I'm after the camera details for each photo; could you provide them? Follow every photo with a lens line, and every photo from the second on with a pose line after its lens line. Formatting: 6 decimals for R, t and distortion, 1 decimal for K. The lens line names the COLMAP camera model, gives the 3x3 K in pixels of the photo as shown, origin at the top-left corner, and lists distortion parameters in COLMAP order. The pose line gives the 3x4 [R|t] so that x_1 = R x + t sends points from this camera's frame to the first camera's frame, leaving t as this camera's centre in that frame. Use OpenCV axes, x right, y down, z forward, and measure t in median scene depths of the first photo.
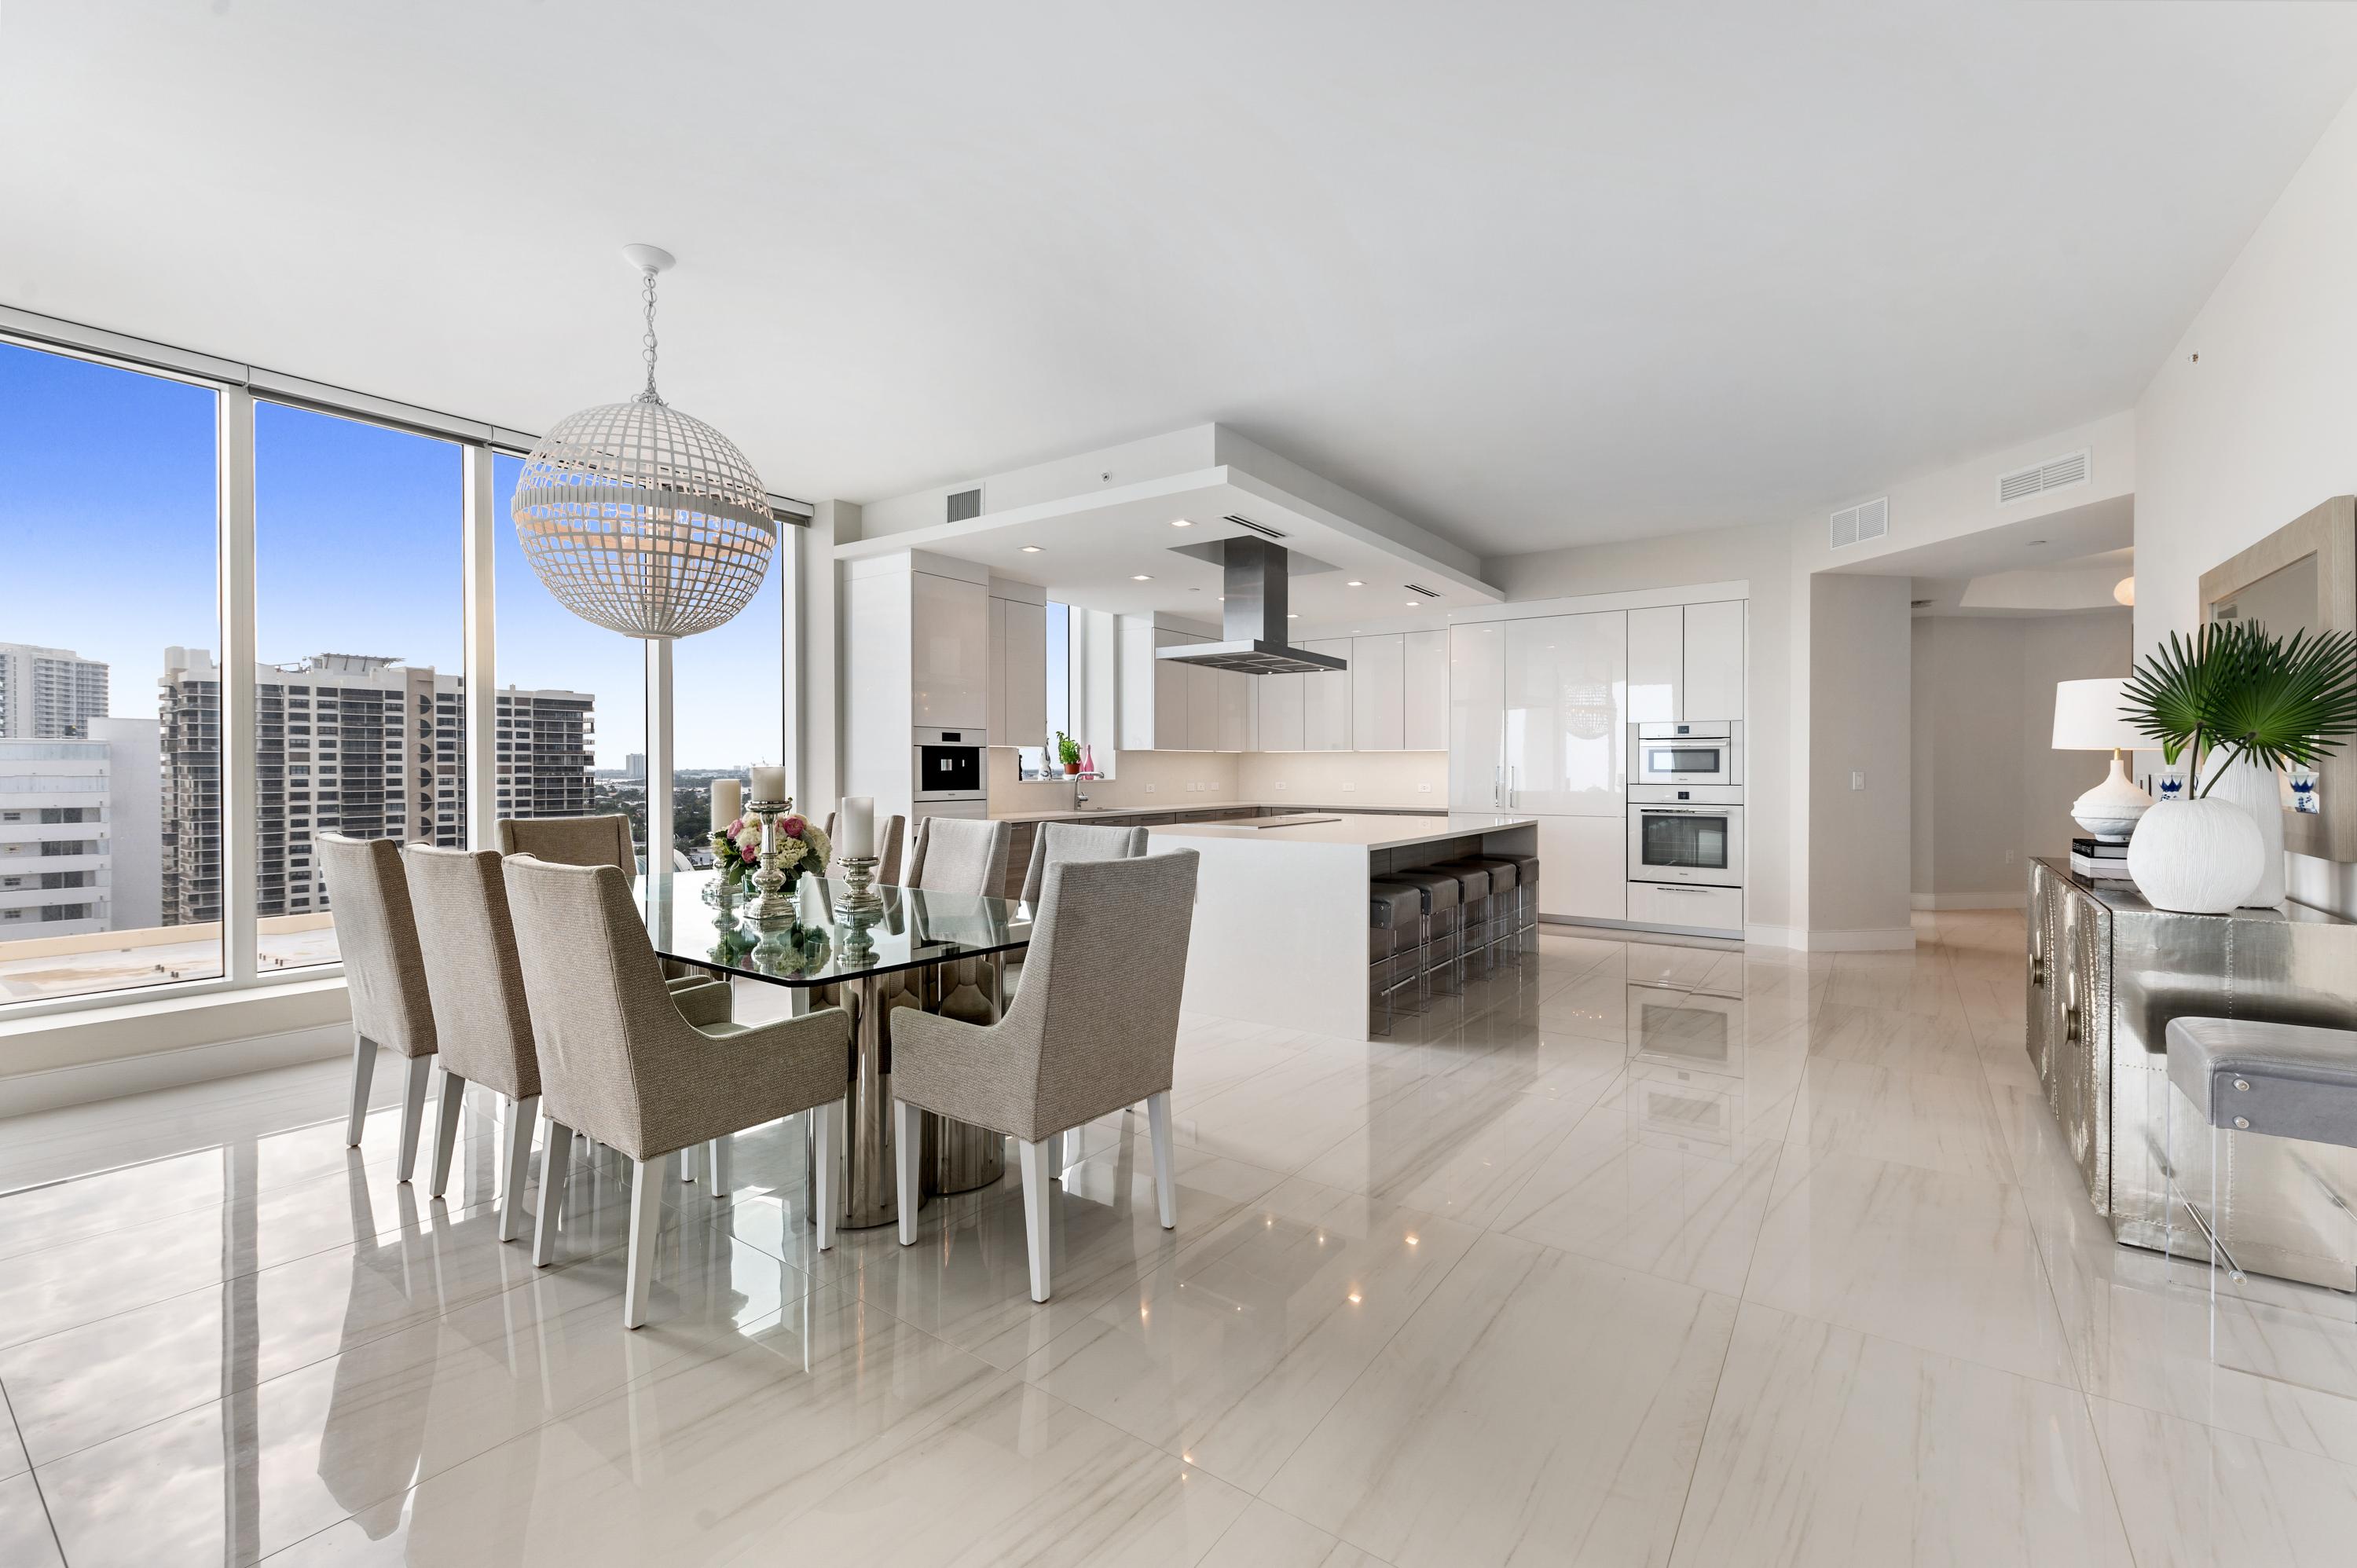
lens RADIAL K [[996.6, 0, 1178.5], [0, 996.6, 784.0], [0, 0, 1]] dist [-0.000805, -0.000130]
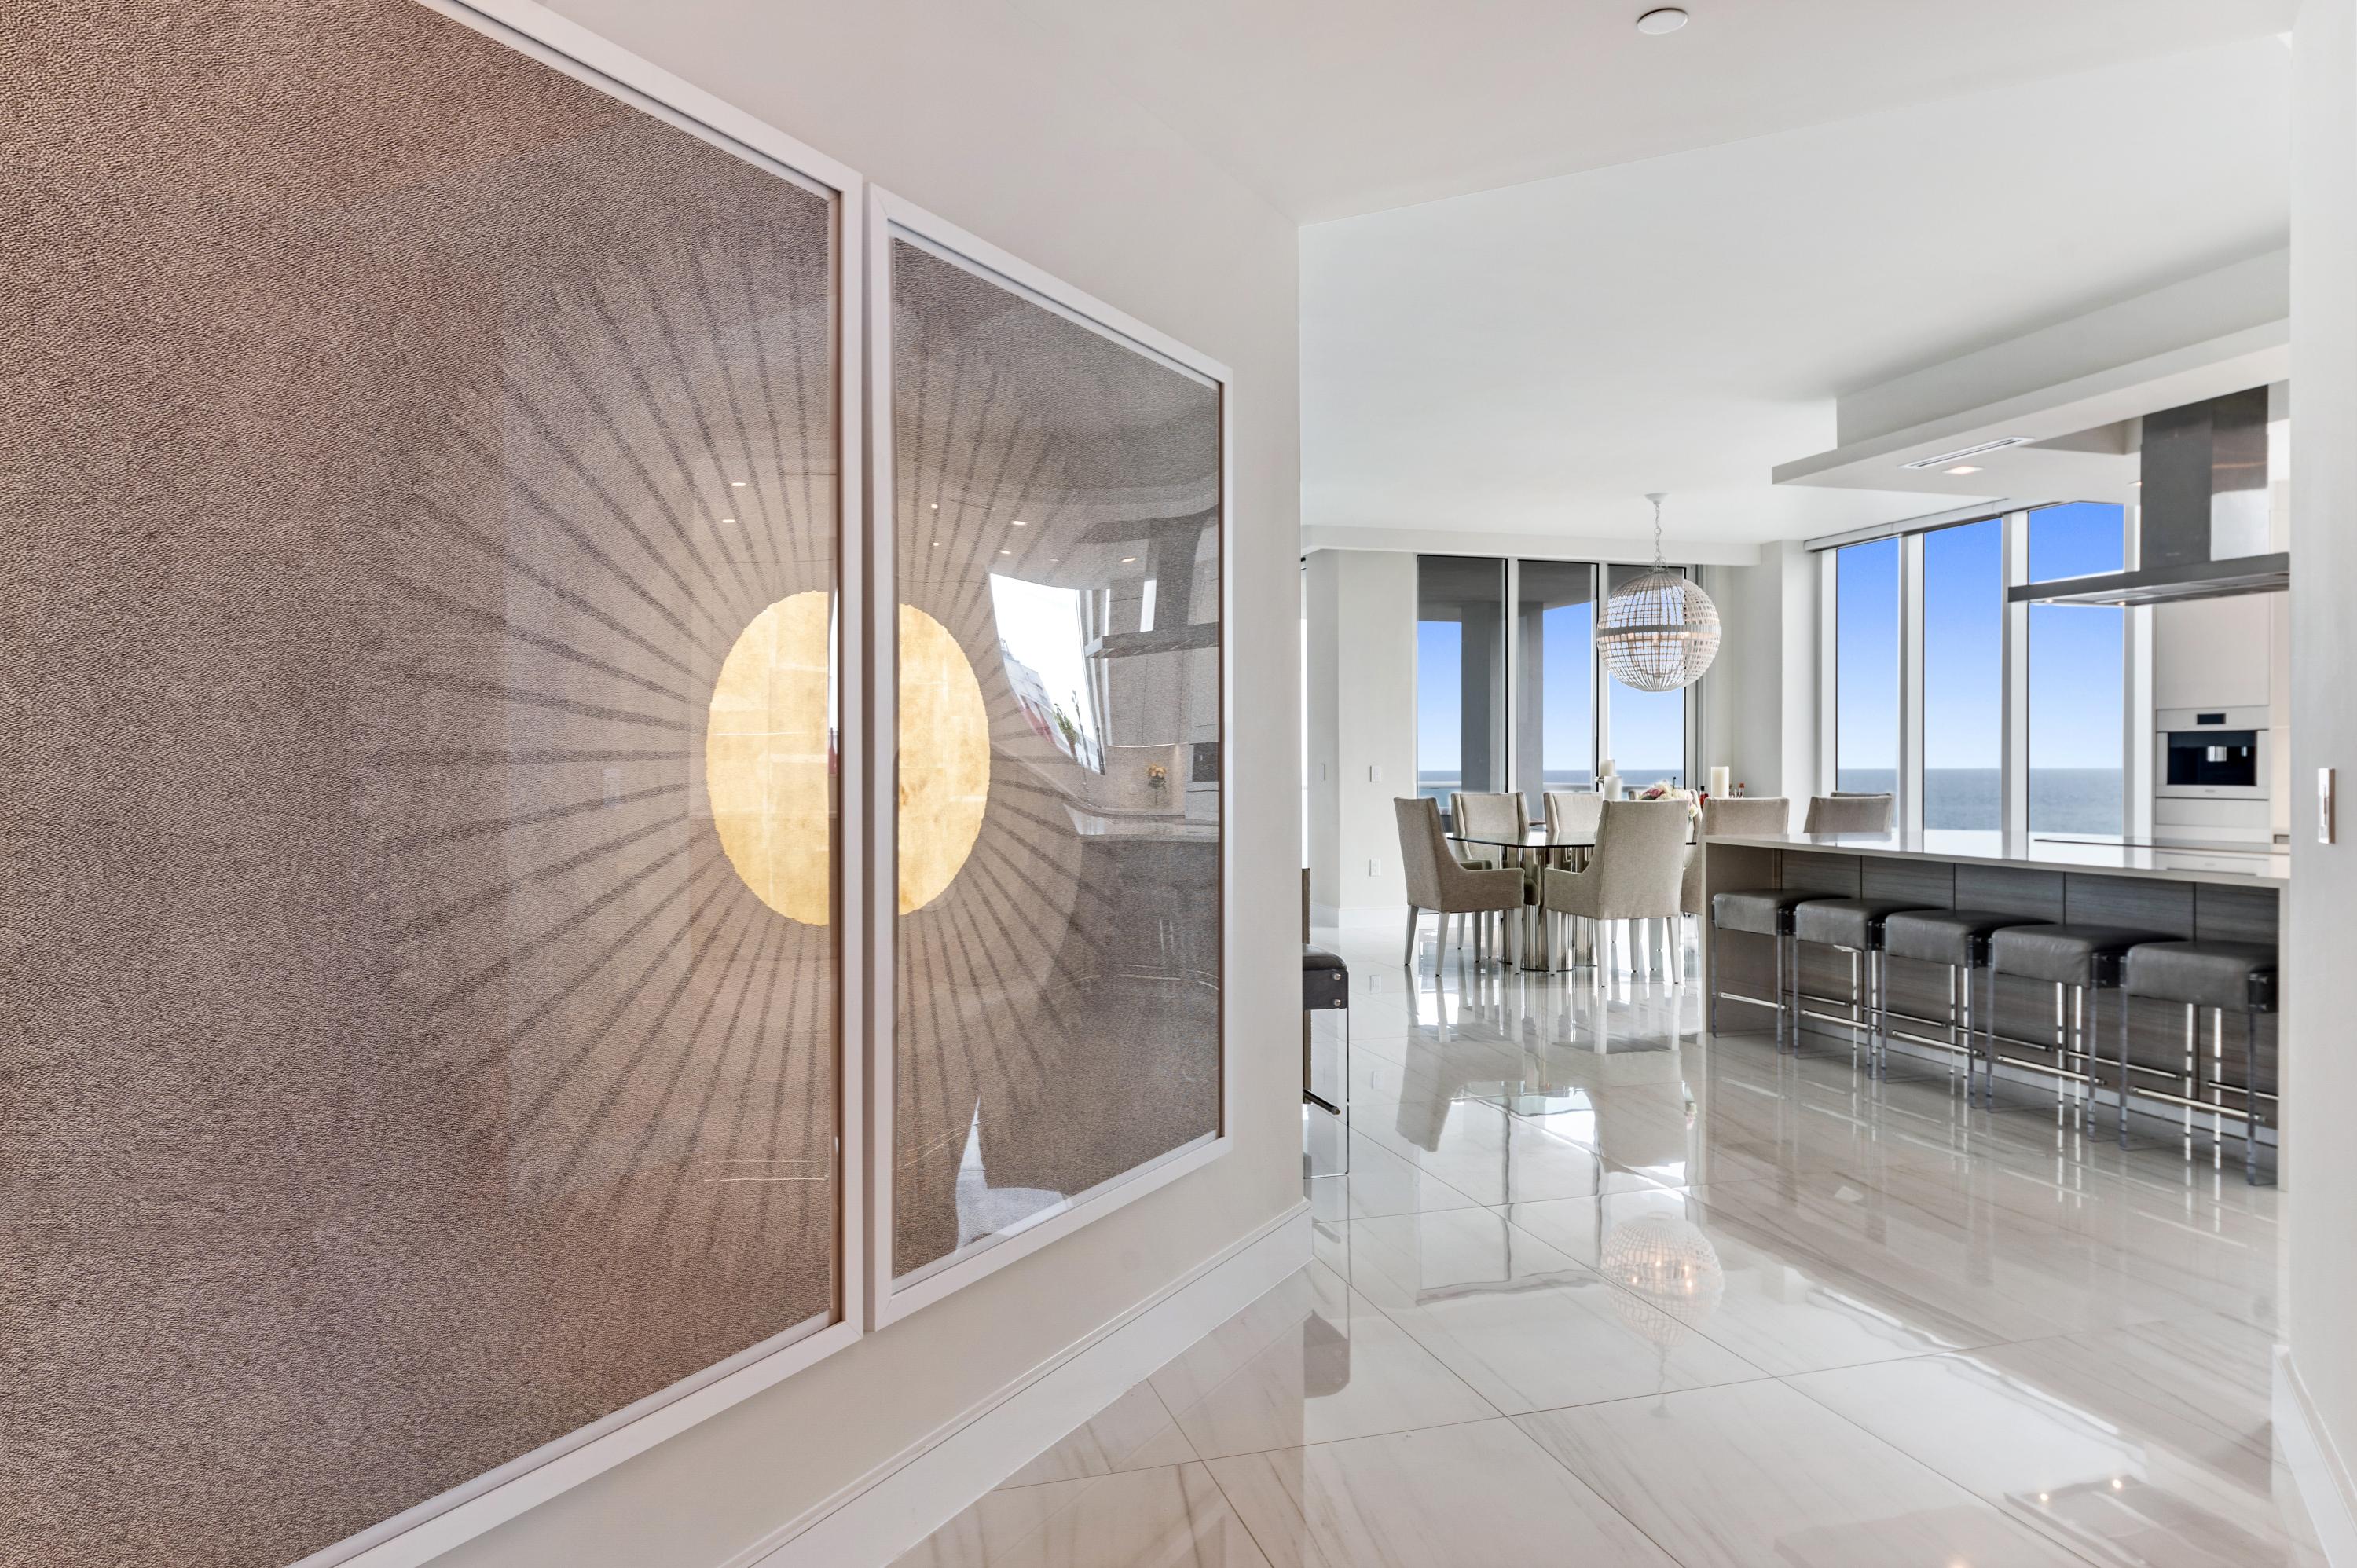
lens RADIAL K [[1515.1, 0, 1178.5], [0, 1515.1, 784.0], [0, 0, 1]] dist [-0.003172, 0.000315]
pose [[-0.619522, 0.012556, -0.784879, 1.232393], [-0.004996, 0.999789, 0.019937, -0.014928], [0.784964, 0.016273, -0.619328, 1.095779]]
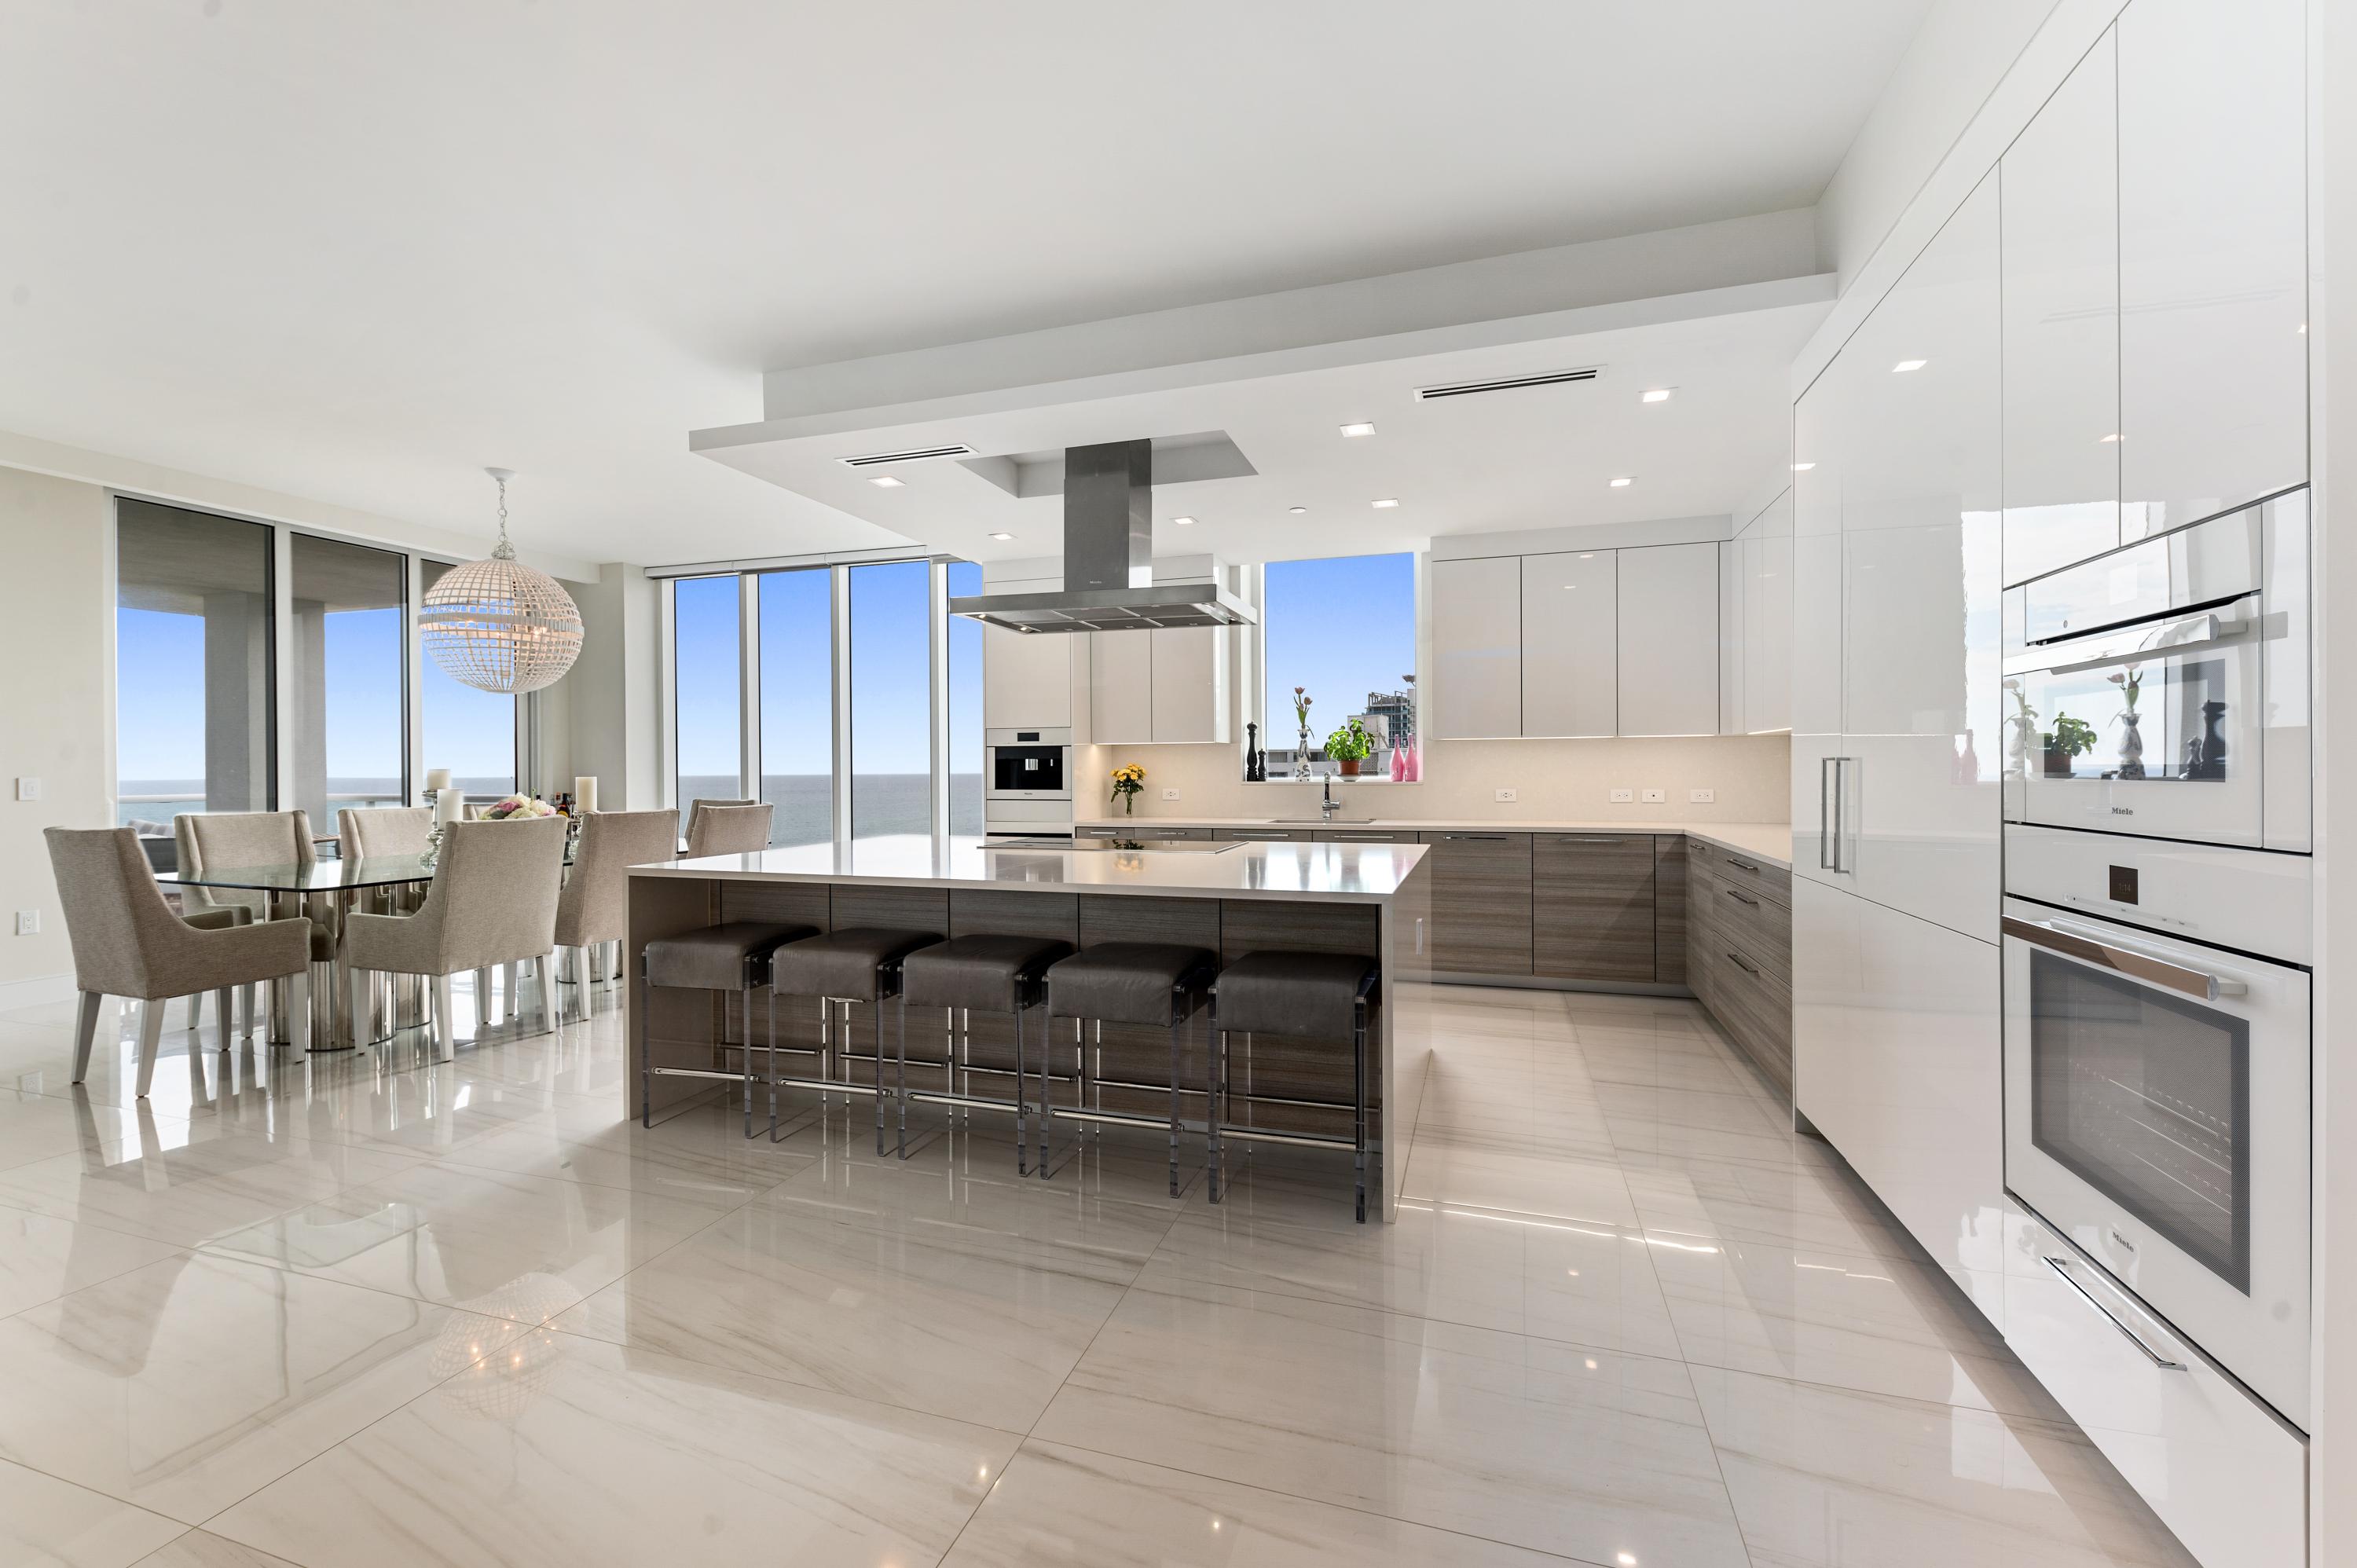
lens RADIAL K [[951.6, 0, 1193.0], [0, 951.6, 775.9], [0, 0, 1]] dist [-0.002105, -0.000552]
pose [[0.312030, 0.008056, -0.950038, 0.742131], [-0.006747, 0.999958, 0.006263, -0.014433], [0.950048, 0.004455, 0.312071, 0.851450]]
